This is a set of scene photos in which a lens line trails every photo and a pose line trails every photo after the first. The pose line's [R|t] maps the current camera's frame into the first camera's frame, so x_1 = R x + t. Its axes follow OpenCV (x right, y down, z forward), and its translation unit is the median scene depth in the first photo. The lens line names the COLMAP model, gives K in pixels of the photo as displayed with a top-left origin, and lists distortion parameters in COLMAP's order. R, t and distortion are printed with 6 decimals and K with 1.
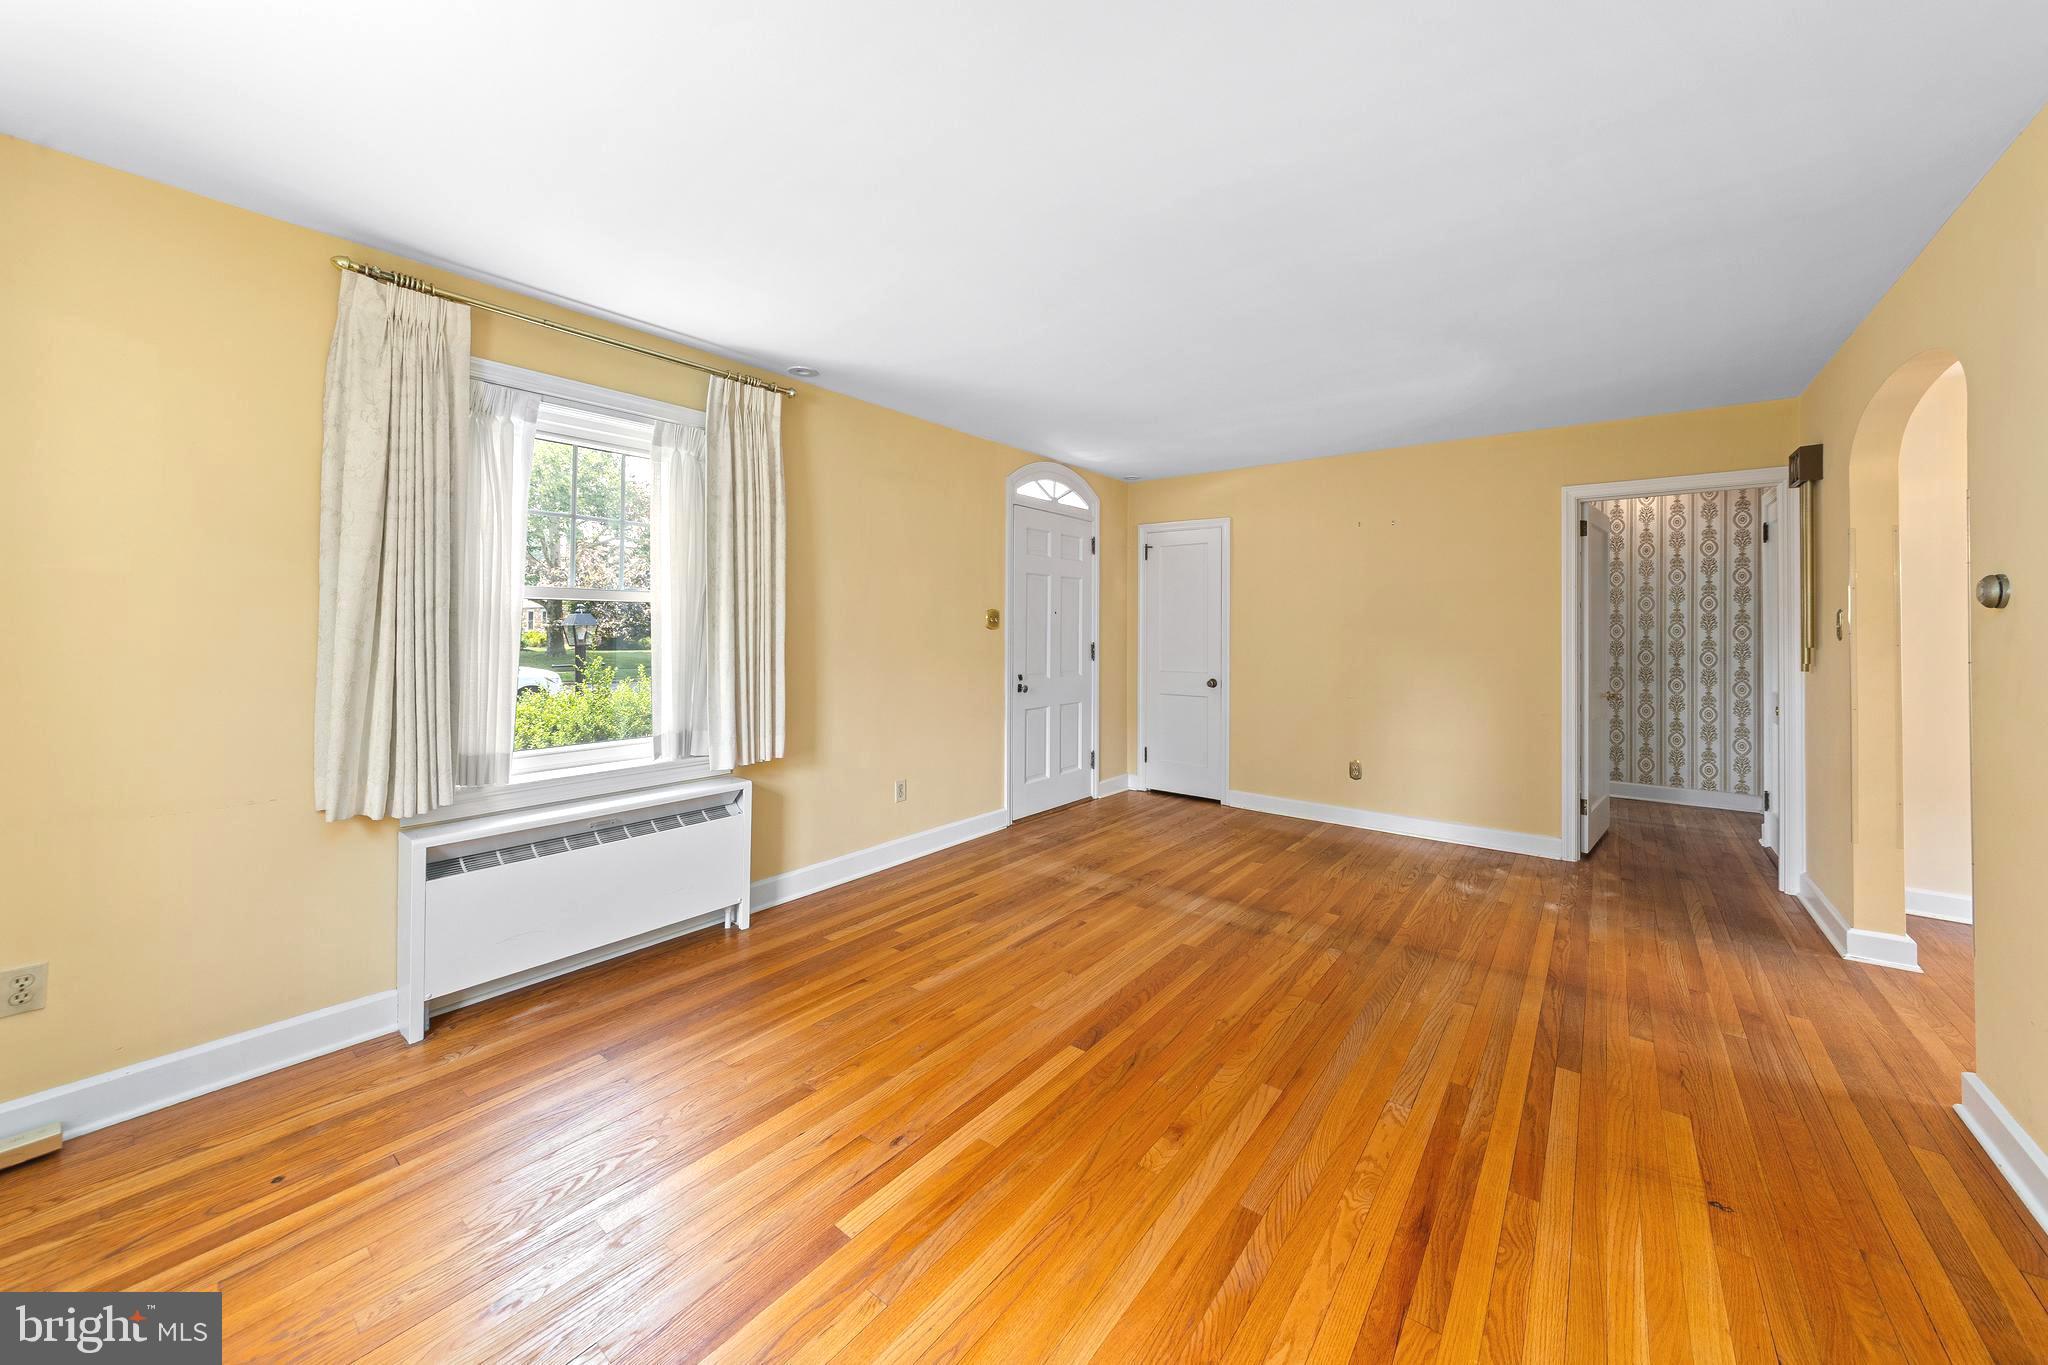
lens RADIAL K [[764.8, 0, 1029.9], [0, 764.8, 631.6], [0, 0, 1]] dist [0.002100, 0.000093]
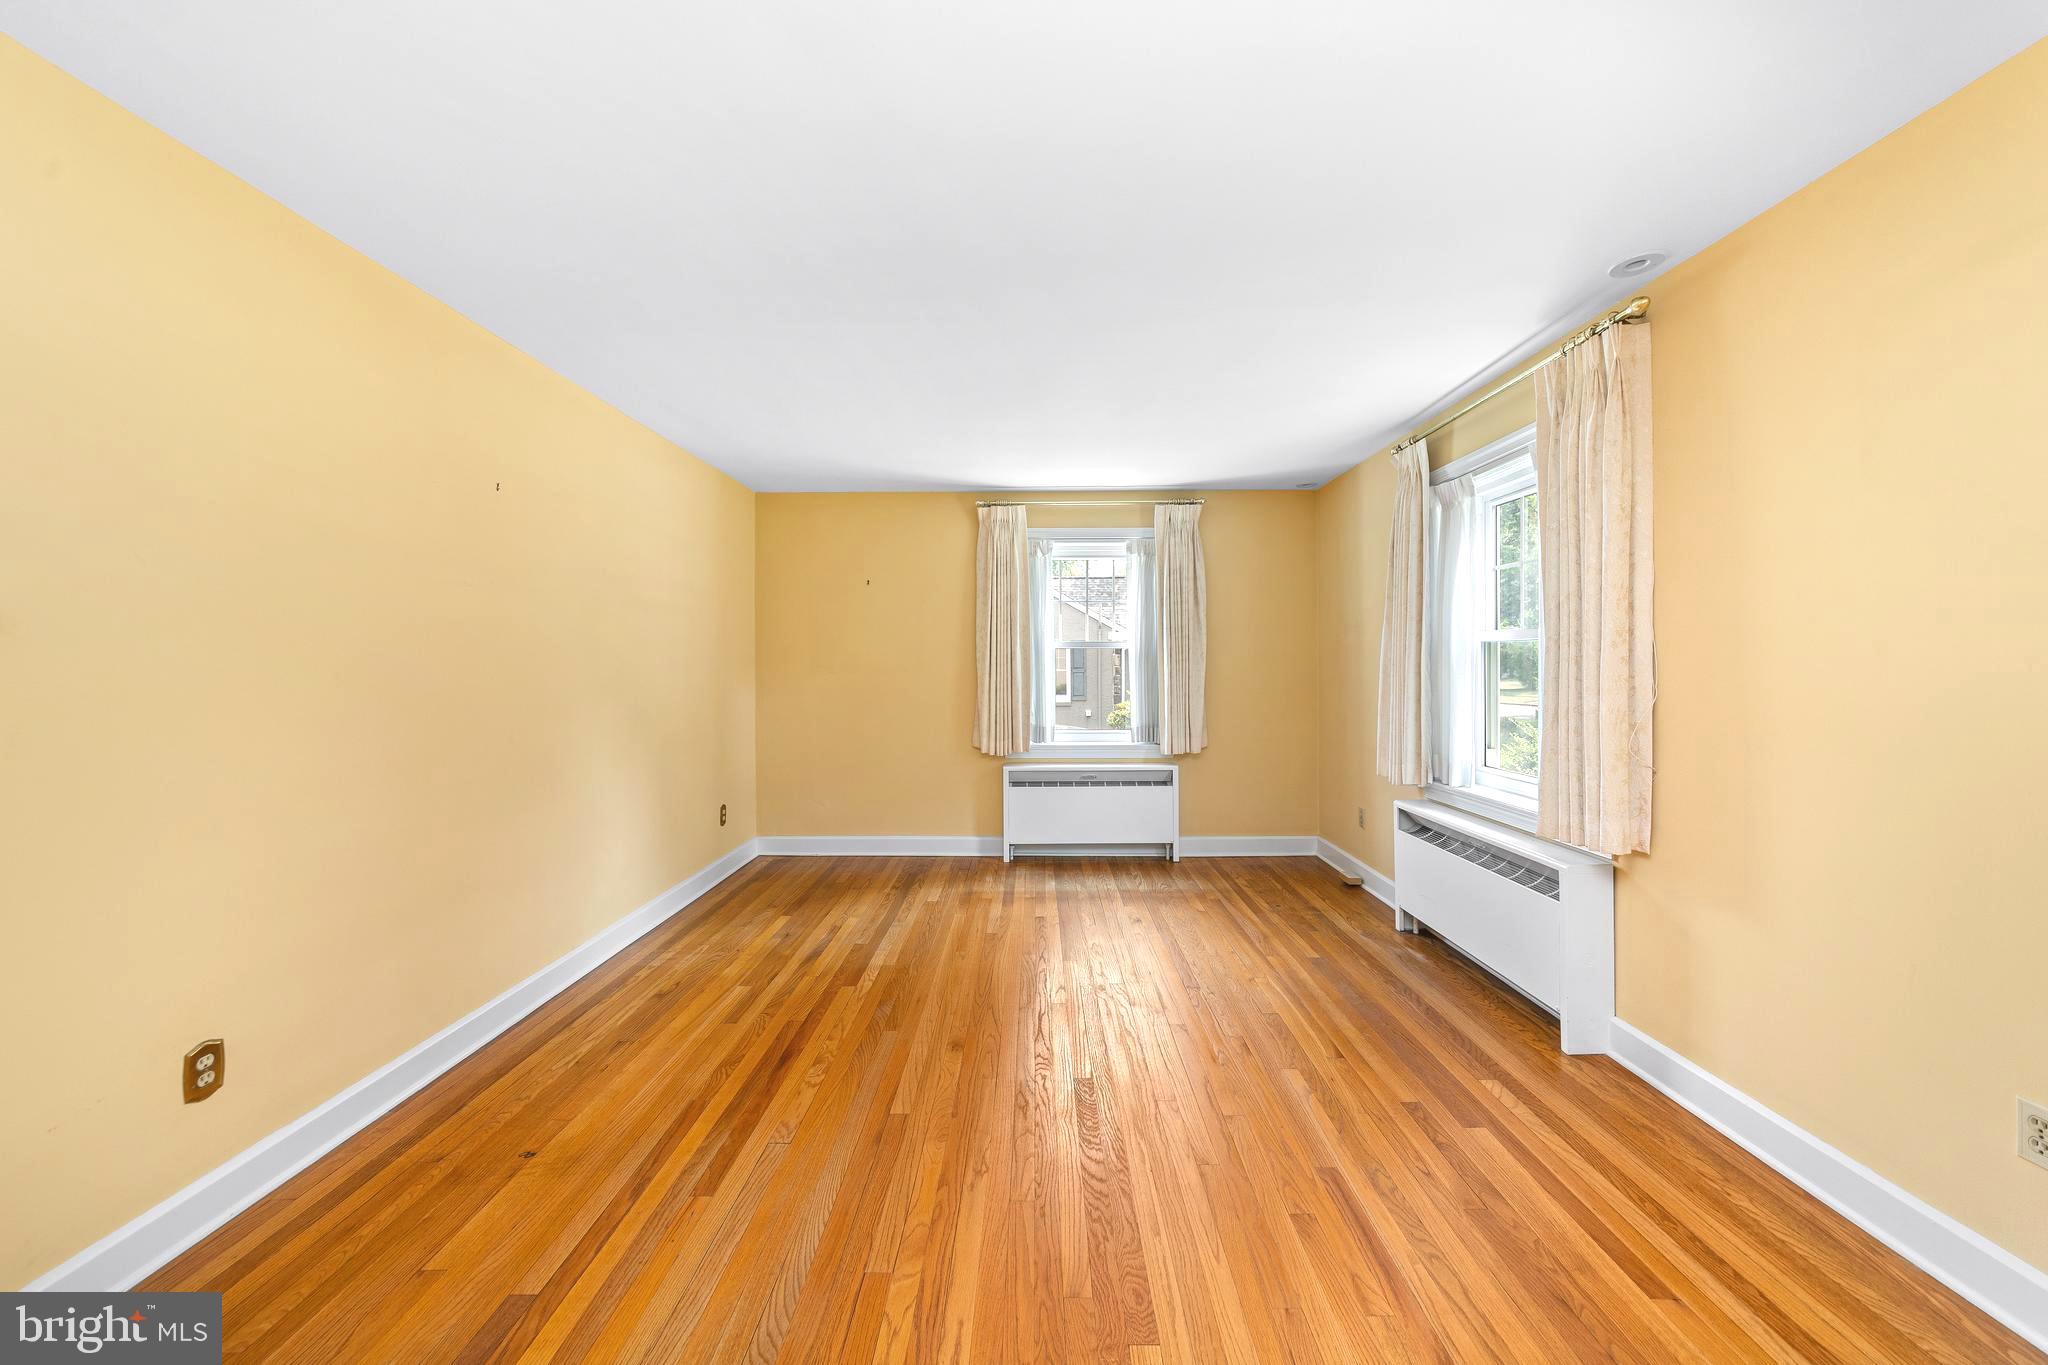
lens RADIAL K [[733.3, 0, 1011.8], [0, 733.3, 663.1], [0, 0, 1]] dist [-0.000903, -0.000523]
pose [[-0.816745, -0.001879, -0.576996, 0.582667], [-0.005156, 0.999979, 0.004043, -0.007848], [0.576976, 0.006277, -0.816737, 1.442703]]
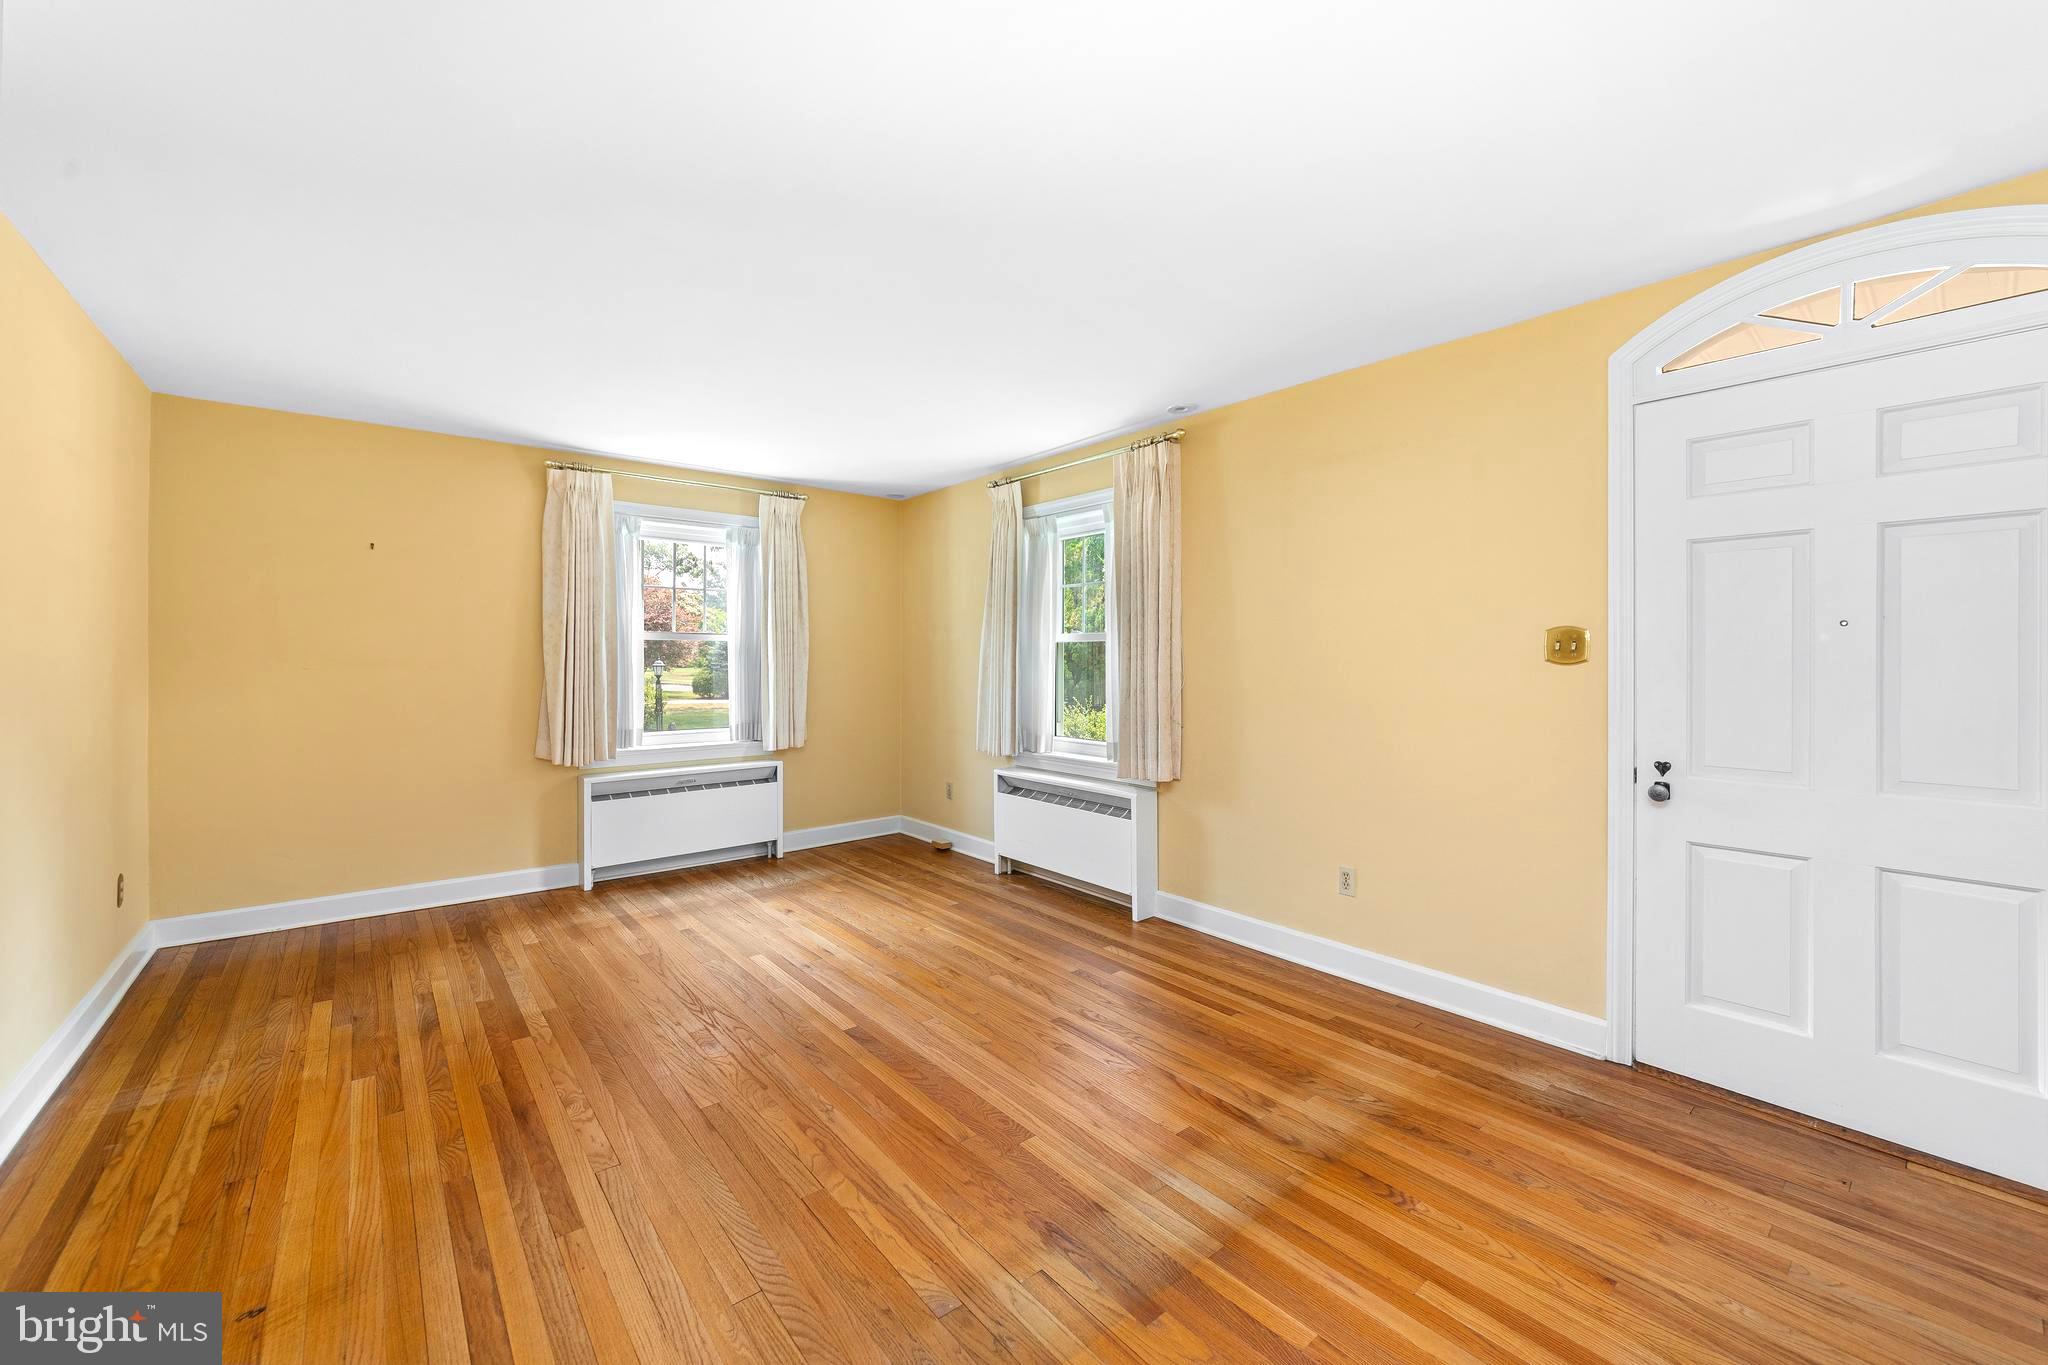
lens RADIAL K [[824.8, 0, 1021.2], [0, 824.8, 660.4], [0, 0, 1]] dist [-0.000235, -0.000502]
pose [[-0.241918, -0.003499, -0.970290, 0.986710], [-0.011109, 0.999938, -0.000836, -0.001572], [0.970233, 0.010576, -0.241942, 1.274743]]
